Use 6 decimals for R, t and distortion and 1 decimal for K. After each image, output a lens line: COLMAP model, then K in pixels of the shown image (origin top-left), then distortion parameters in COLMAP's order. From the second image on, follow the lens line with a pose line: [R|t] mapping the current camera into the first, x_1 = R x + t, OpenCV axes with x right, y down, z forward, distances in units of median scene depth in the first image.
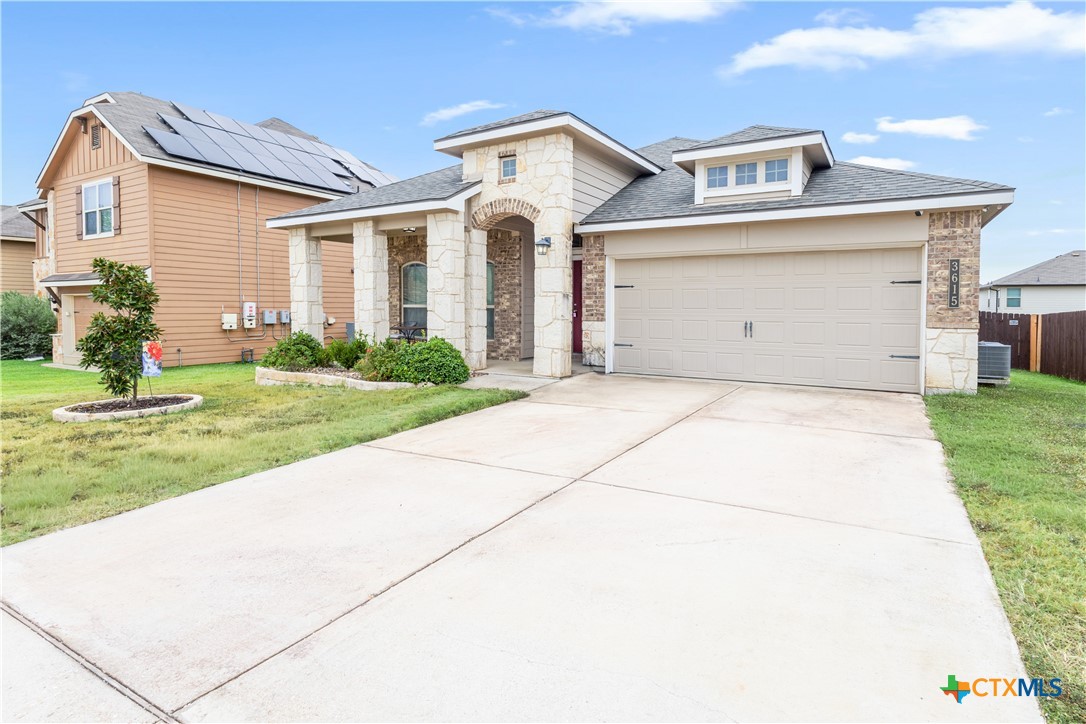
lens RADIAL K [[550.2, 0, 565.2], [0, 550.2, 323.0], [0, 0, 1]] dist [0.013231, 0.000267]
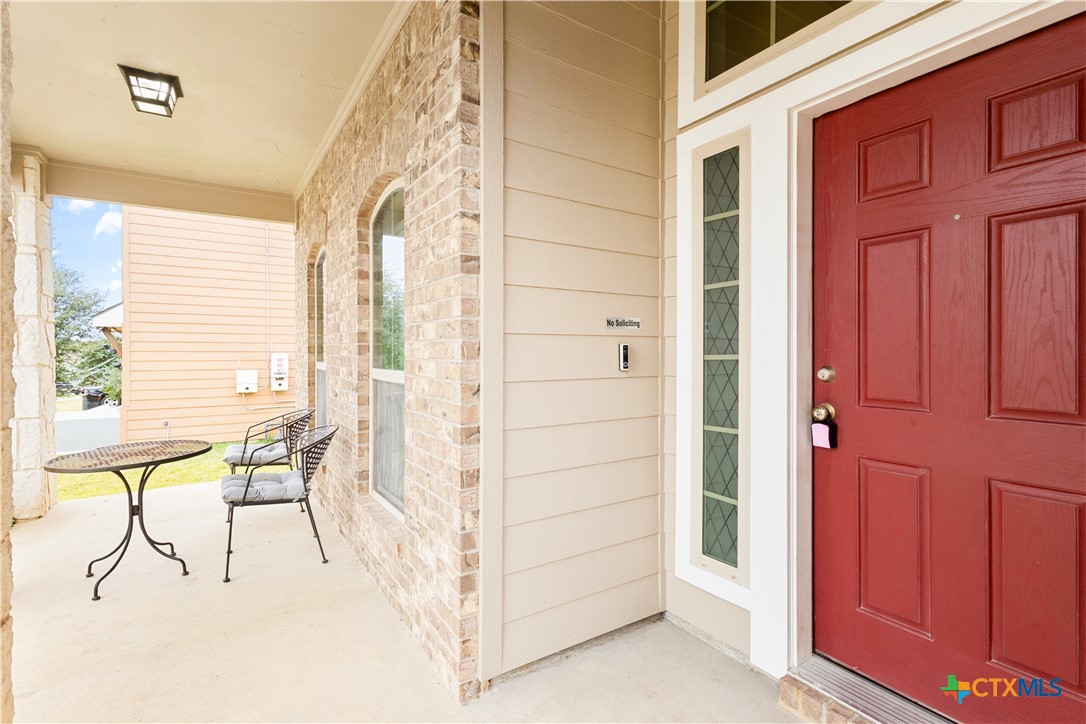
lens RADIAL K [[509.7, 0, 543.9], [0, 509.7, 353.4], [0, 0, 1]] dist [0.006587, -0.000483]
pose [[0.891655, -0.002302, -0.452709, 0.015629], [-0.009298, 0.999683, -0.023397, -0.044440], [0.452619, 0.025072, 0.891351, 1.037197]]
